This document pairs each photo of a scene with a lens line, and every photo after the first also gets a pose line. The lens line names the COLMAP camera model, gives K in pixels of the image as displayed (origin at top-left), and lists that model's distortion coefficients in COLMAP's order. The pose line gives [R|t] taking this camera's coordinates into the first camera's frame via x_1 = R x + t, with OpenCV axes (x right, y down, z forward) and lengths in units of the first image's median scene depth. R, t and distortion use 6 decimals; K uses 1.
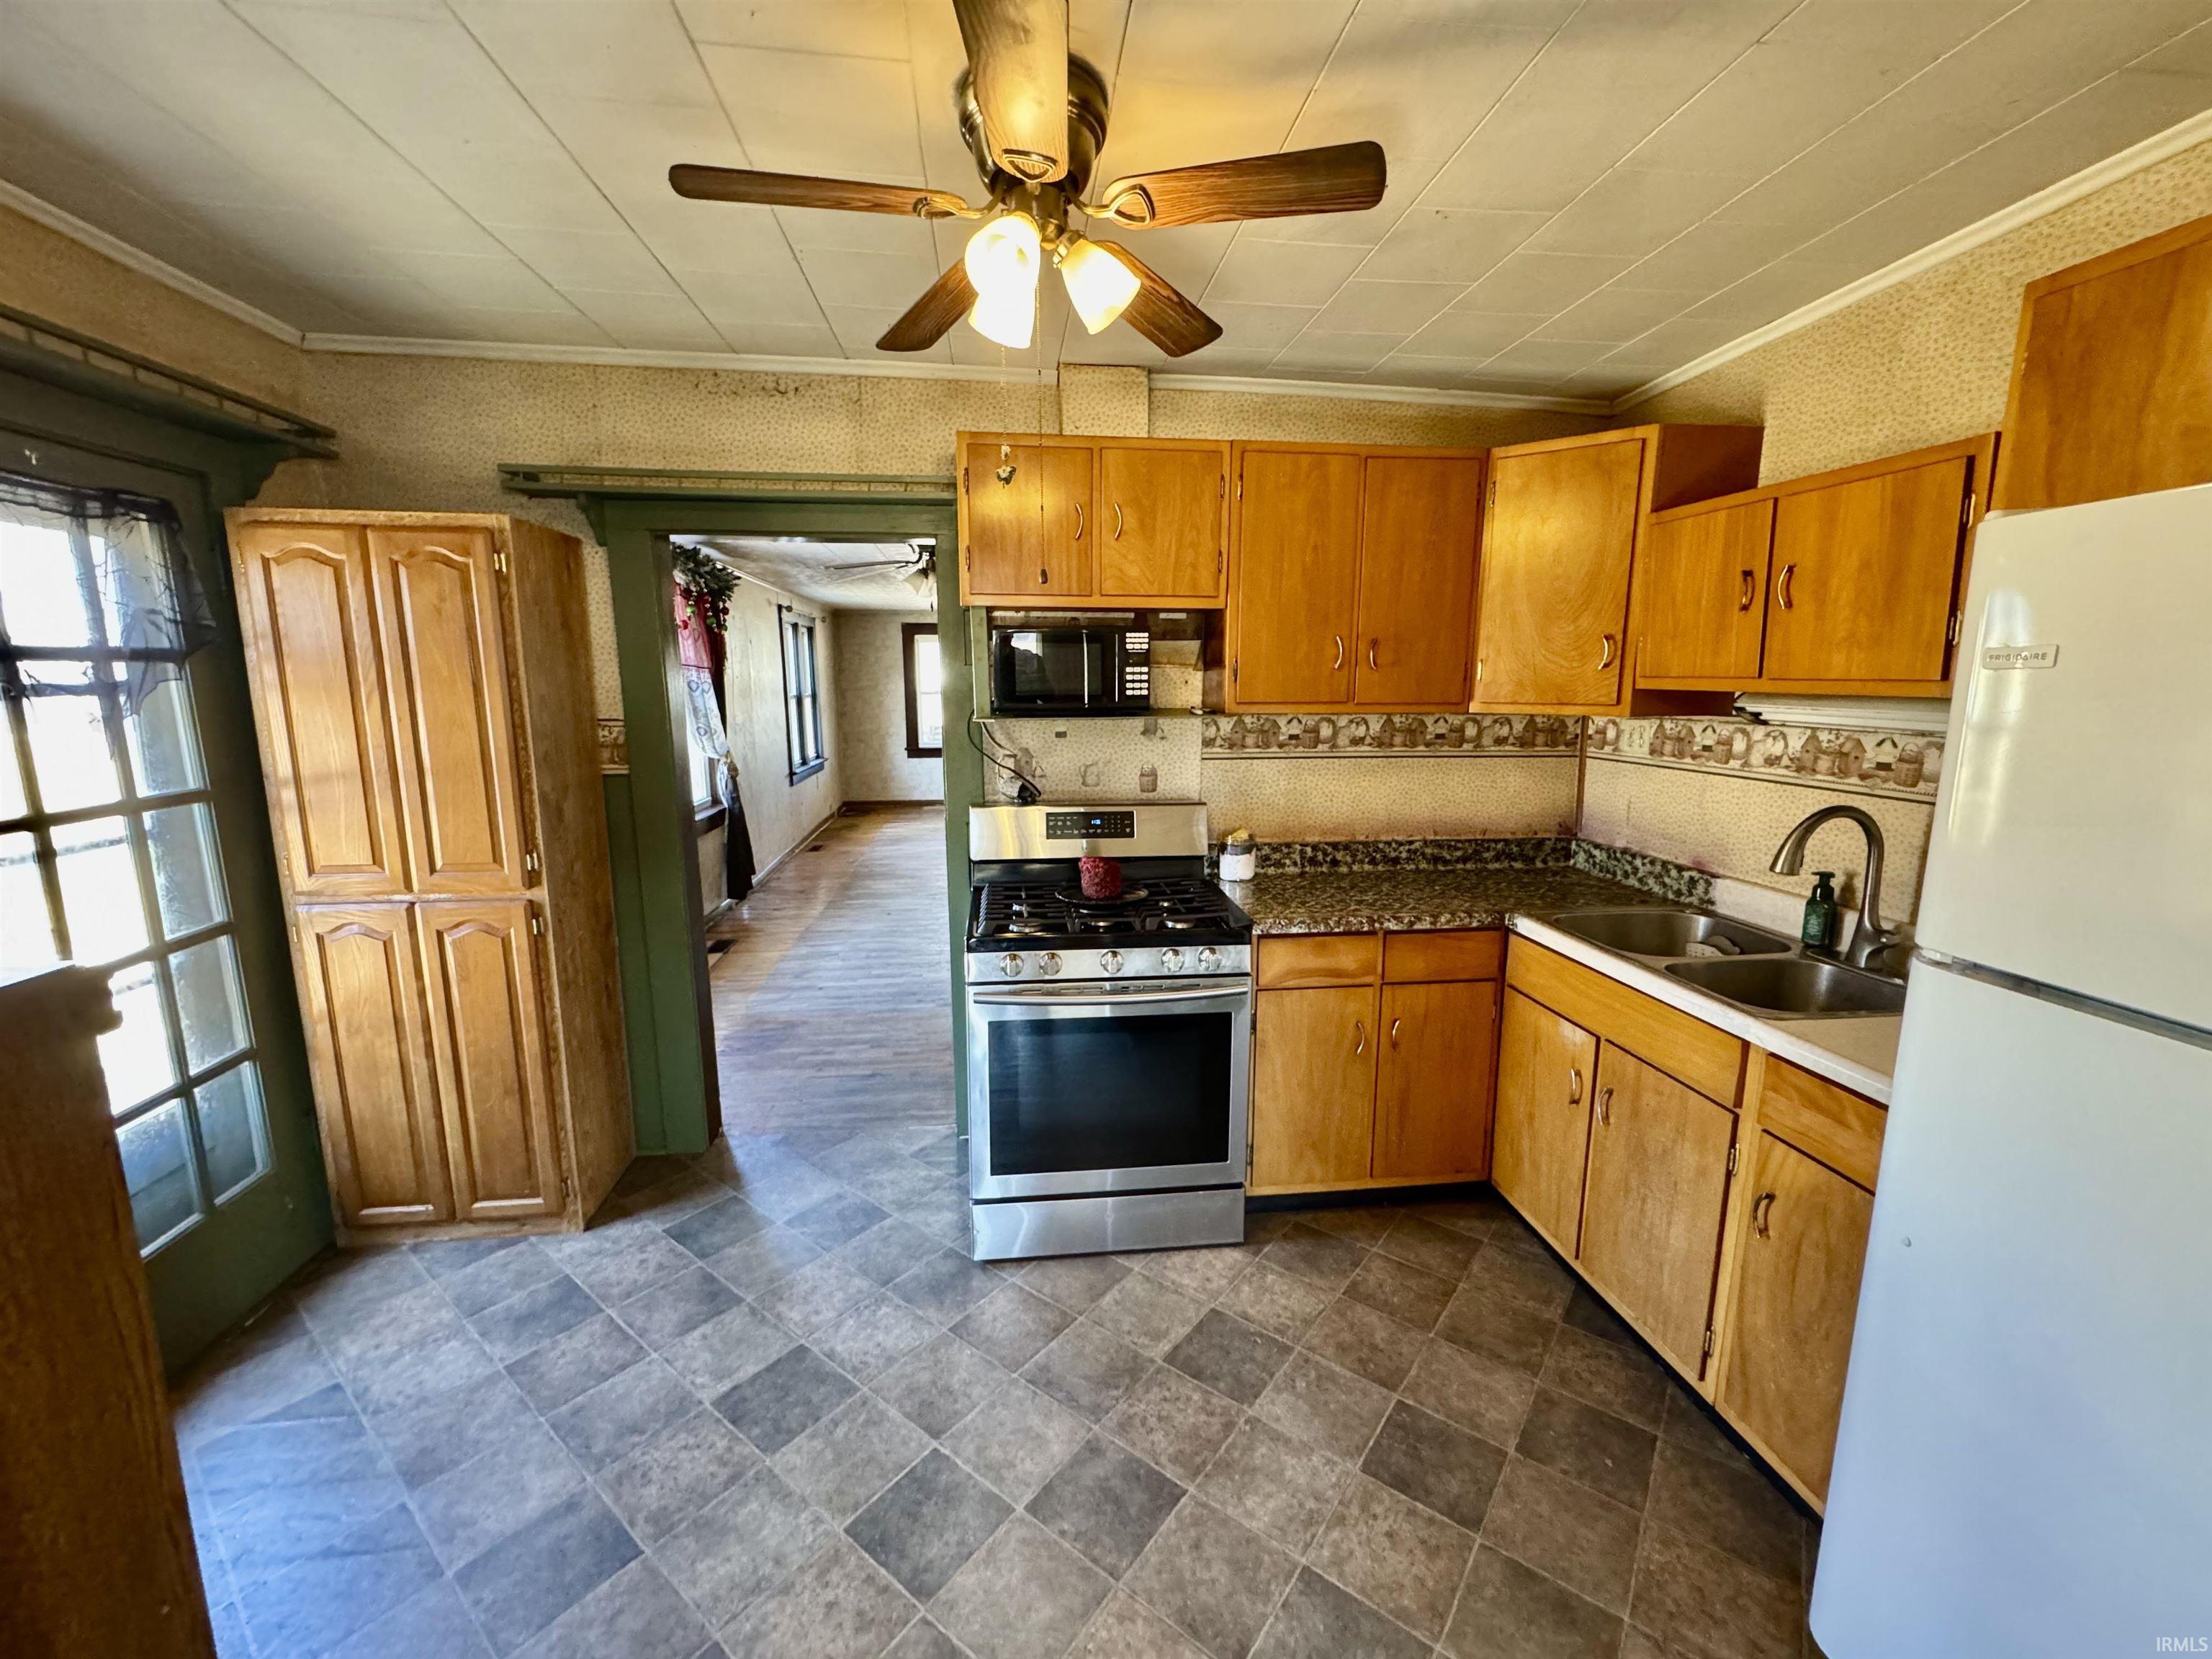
lens RADIAL K [[880.7, 0, 1106.0], [0, 880.7, 829.5], [0, 0, 1]] dist [0.001277, -0.000181]
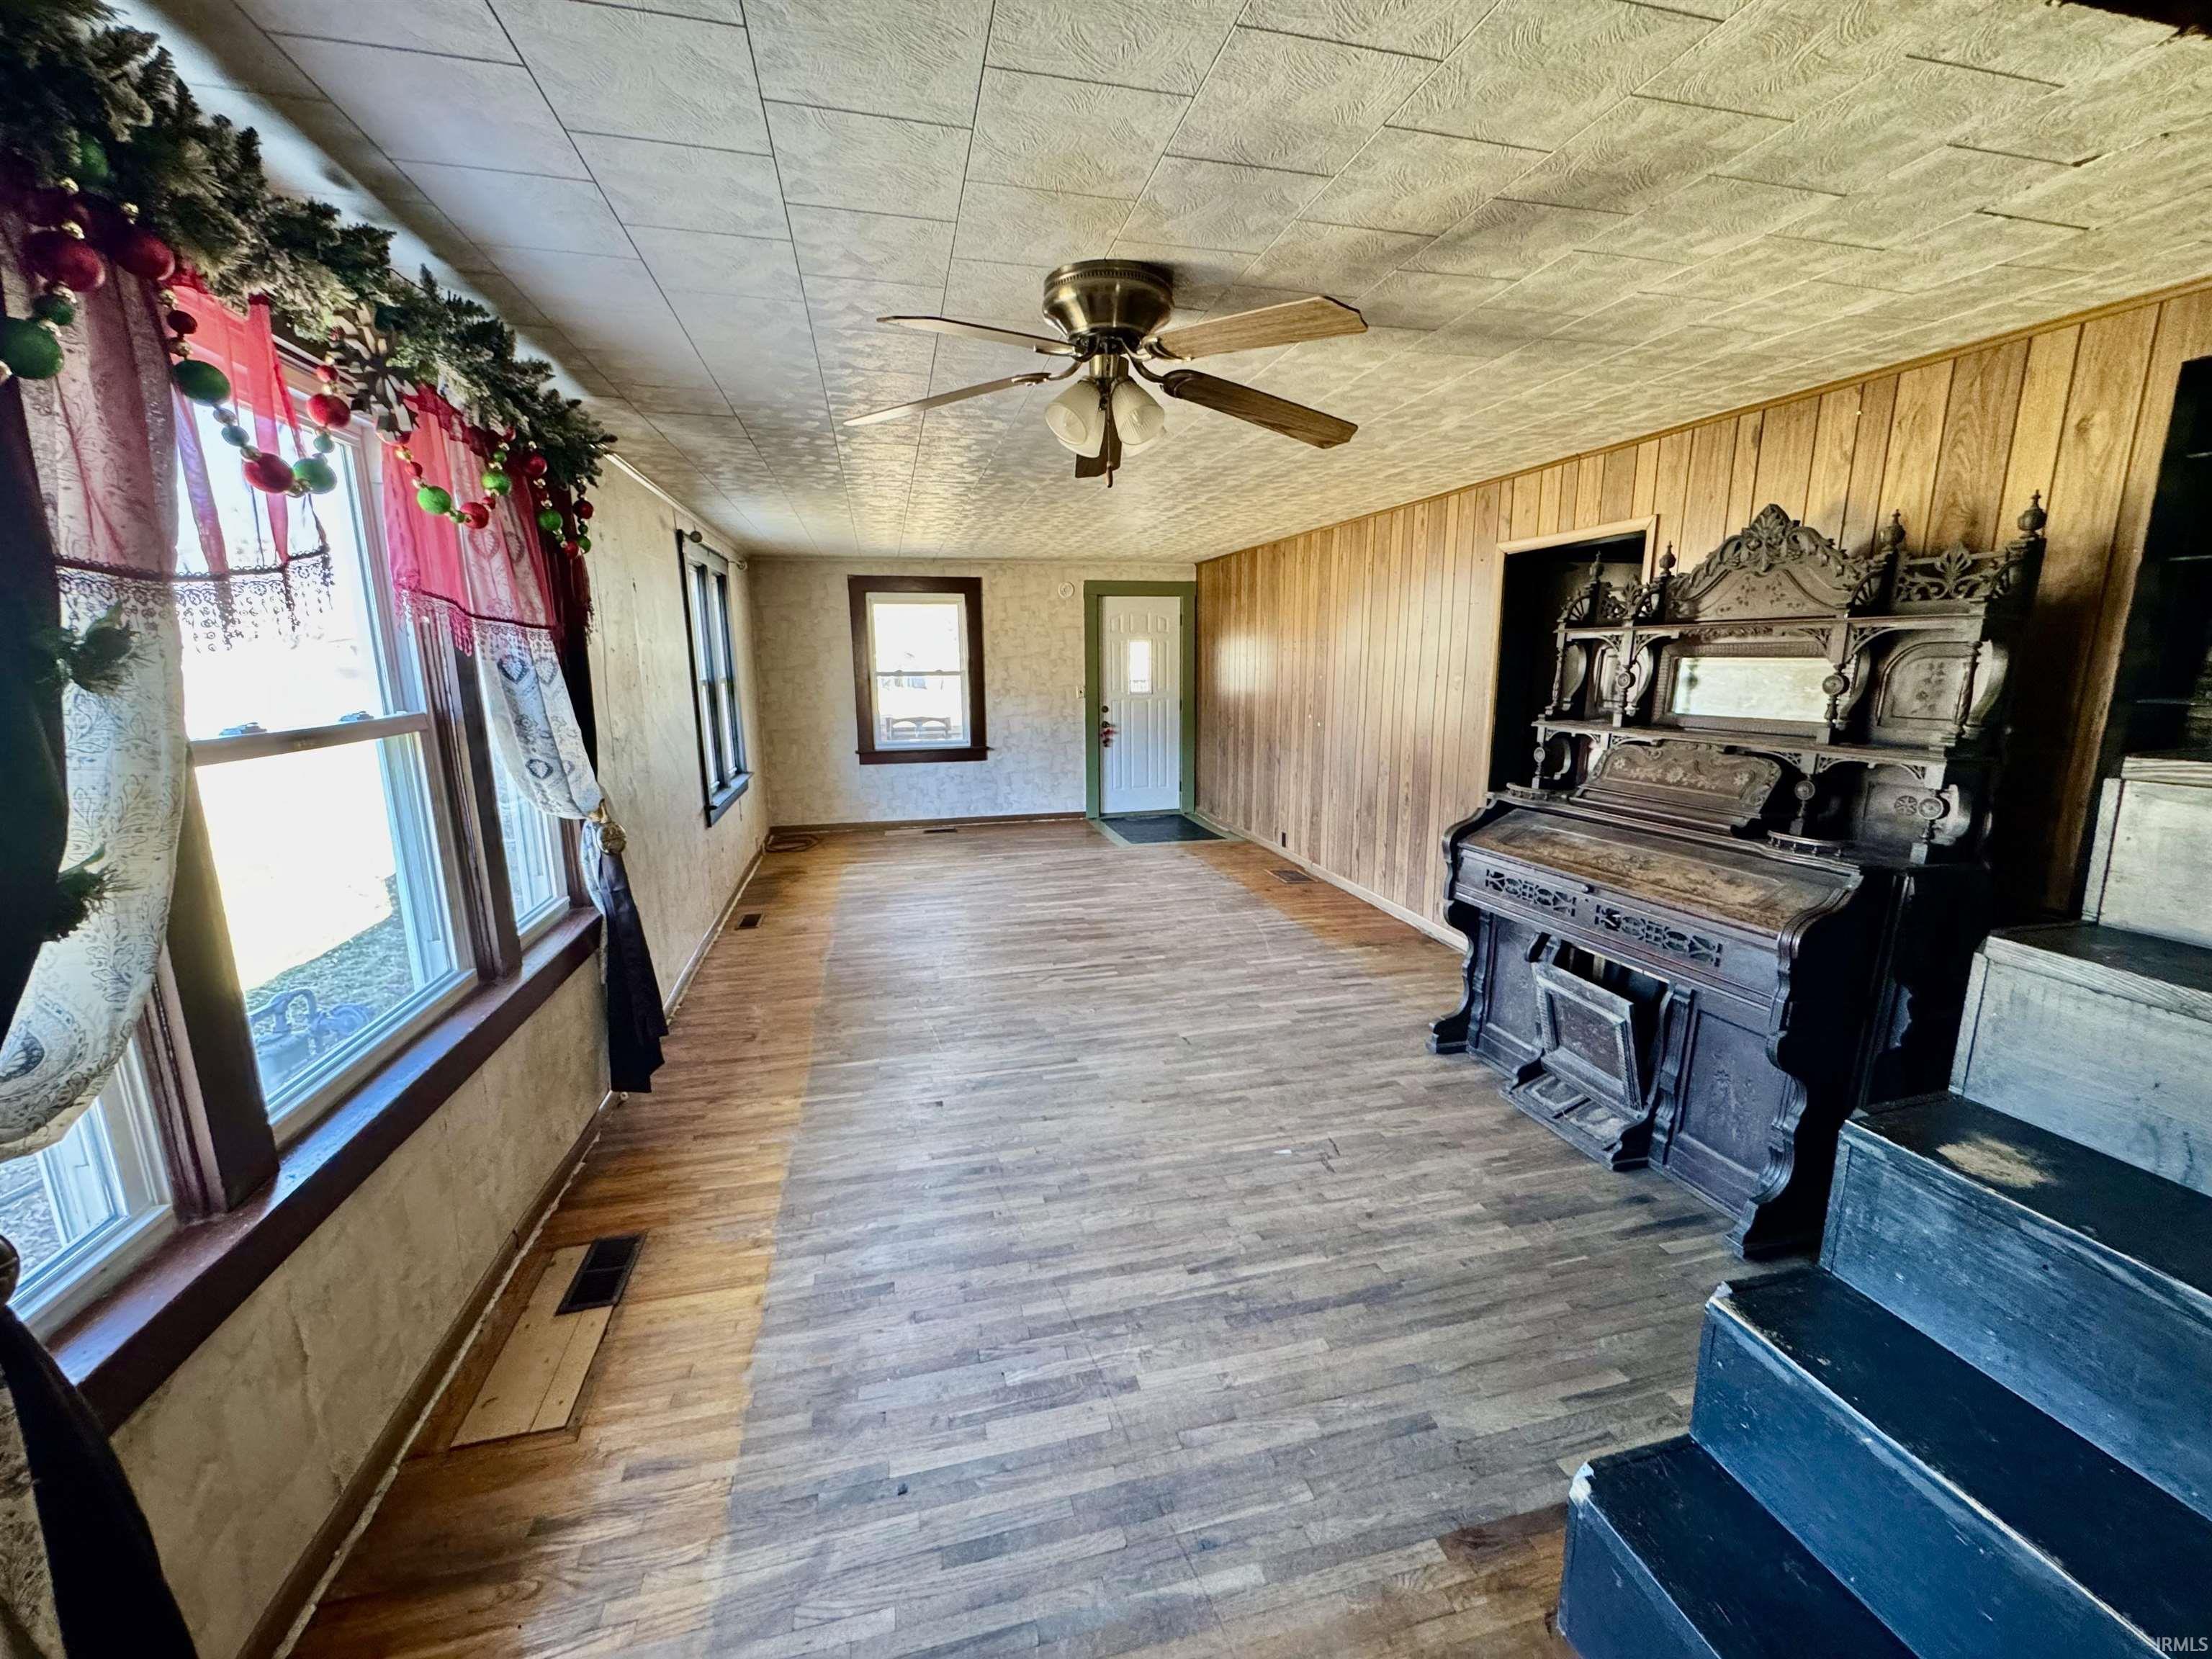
lens RADIAL K [[880.7, 0, 1106.0], [0, 880.7, 829.5], [0, 0, 1]] dist [0.001277, -0.000181]
pose [[0.992439, -0.027921, 0.119519, -0.519303], [0.024763, 0.999306, 0.027830, -0.197903], [-0.120213, -0.024660, 0.992442, 1.187667]]
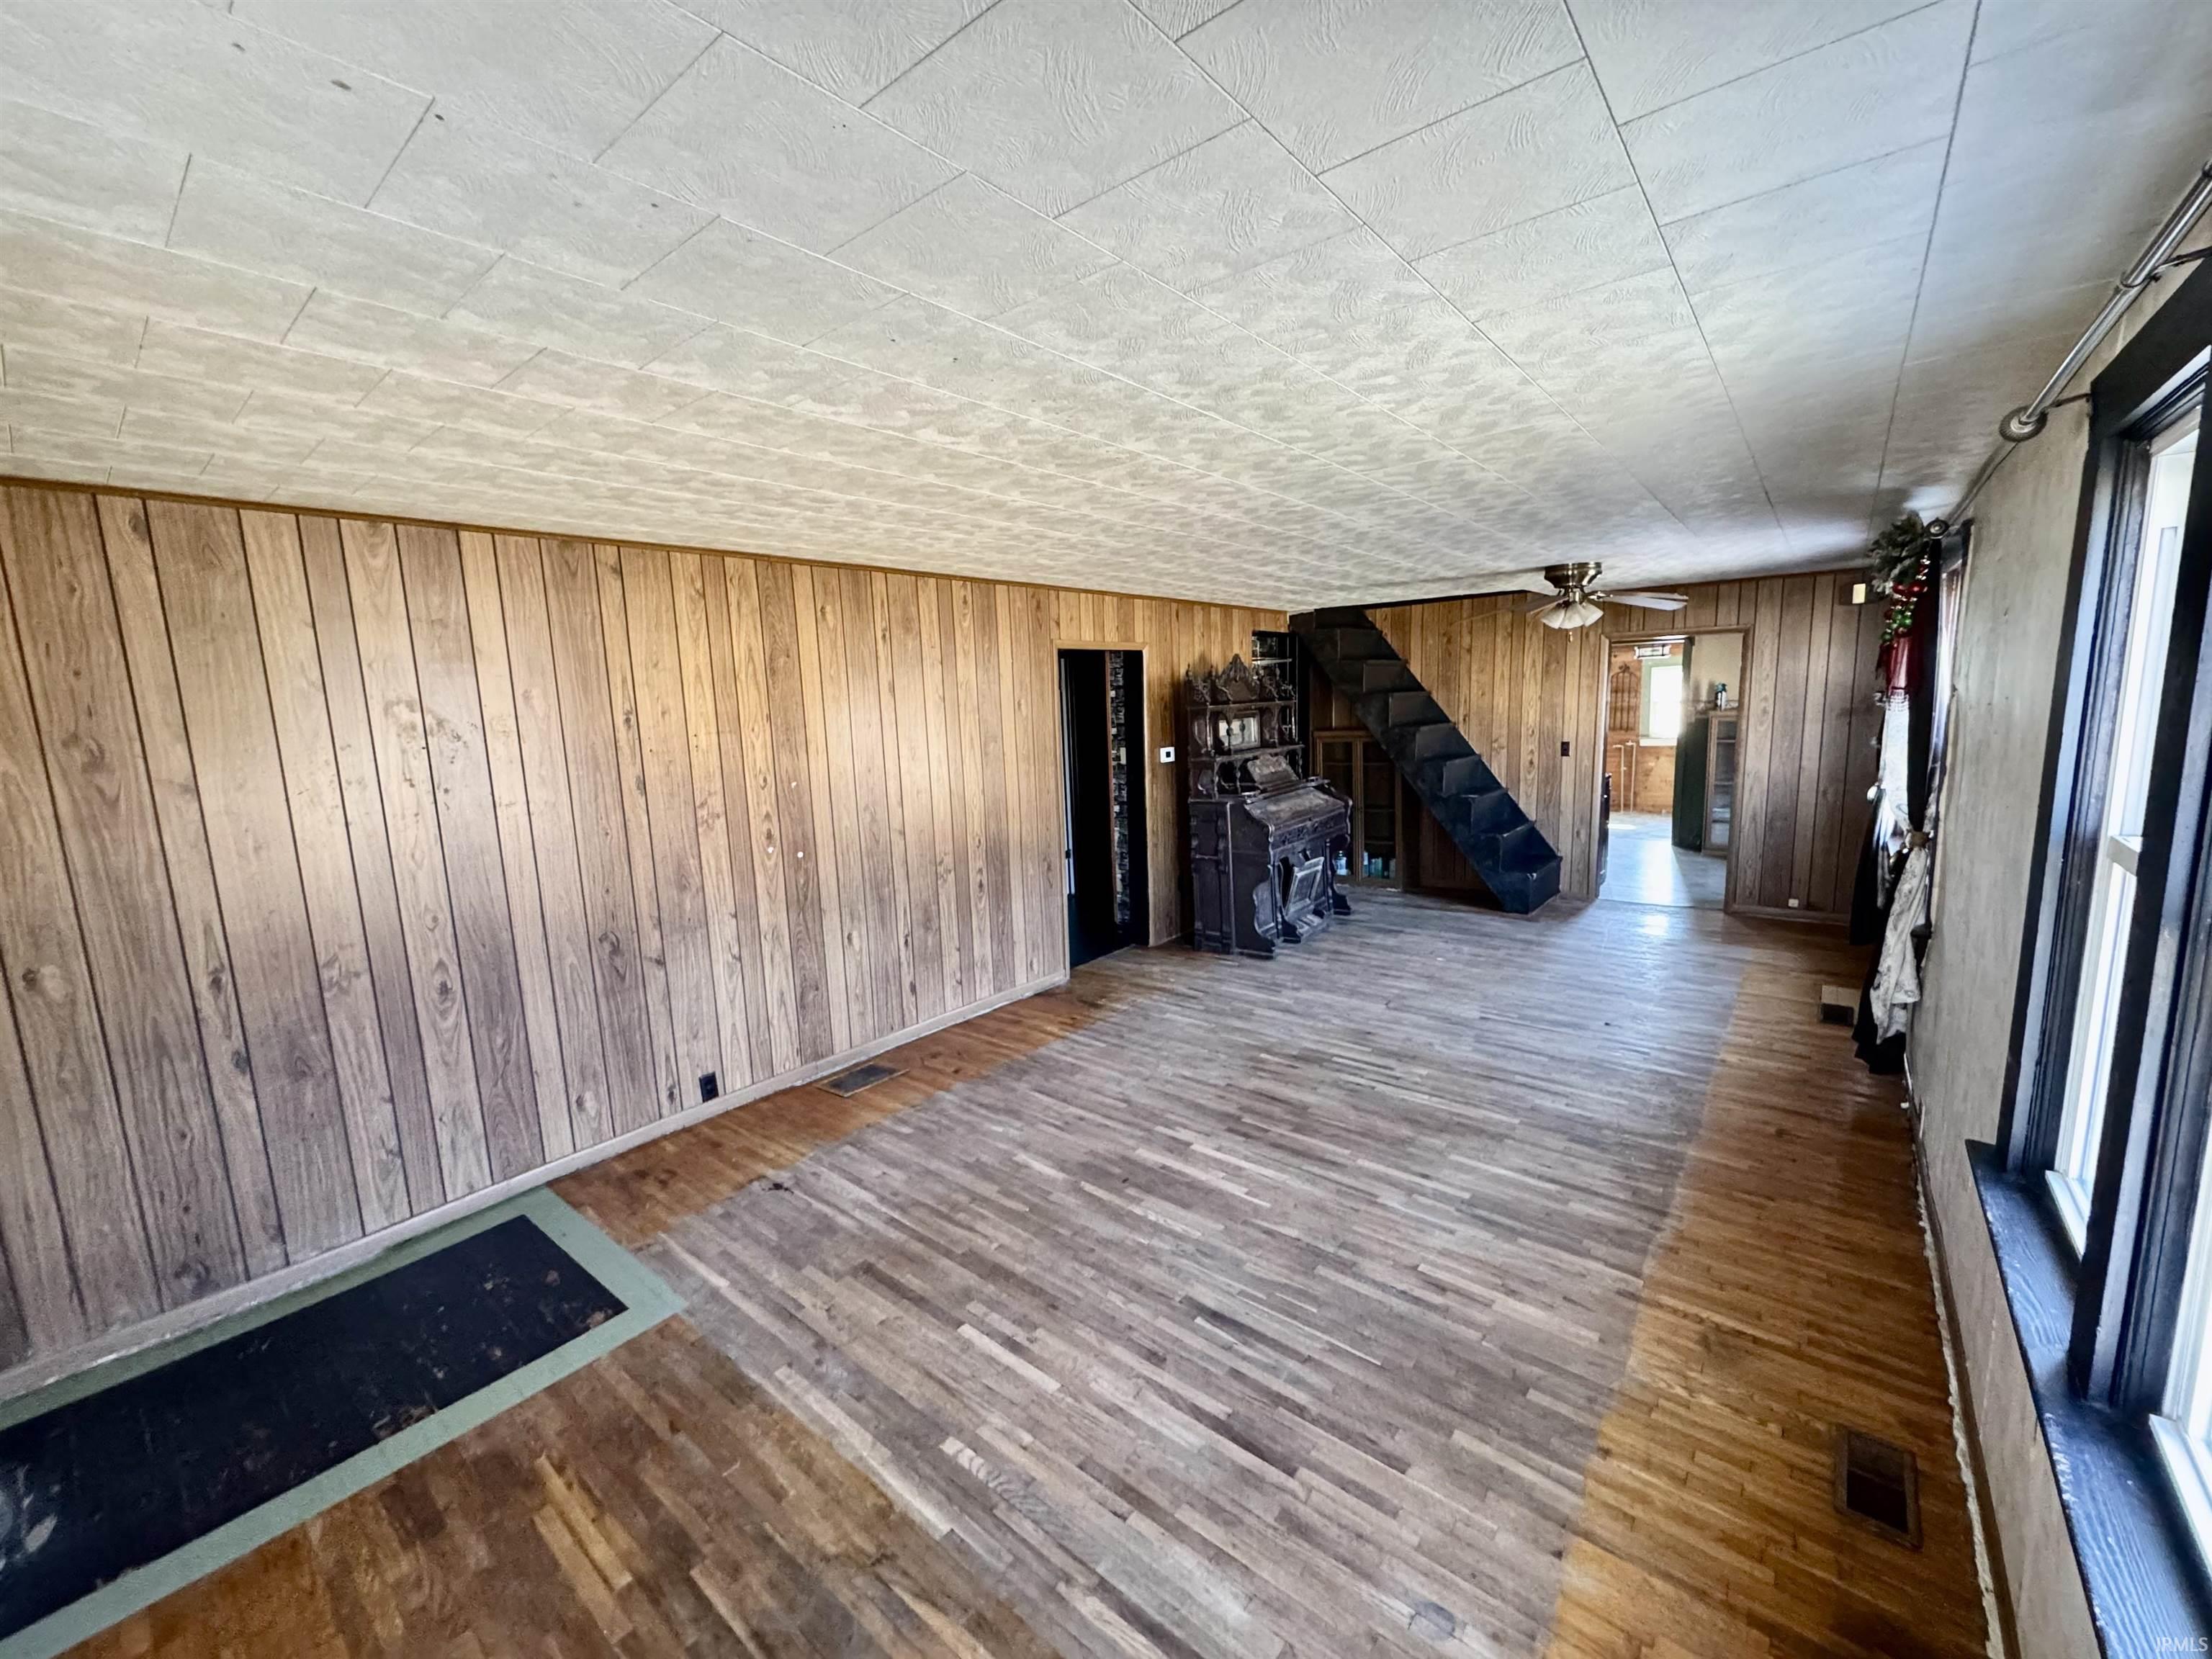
lens RADIAL K [[880.7, 0, 1106.0], [0, 880.7, 829.5], [0, 0, 1]] dist [0.001277, -0.000181]
pose [[-0.688996, -0.082794, 0.720020, -1.200080], [0.160247, 0.951464, 0.262749, -0.815493], [-0.706828, 0.296414, -0.642288, 4.341617]]
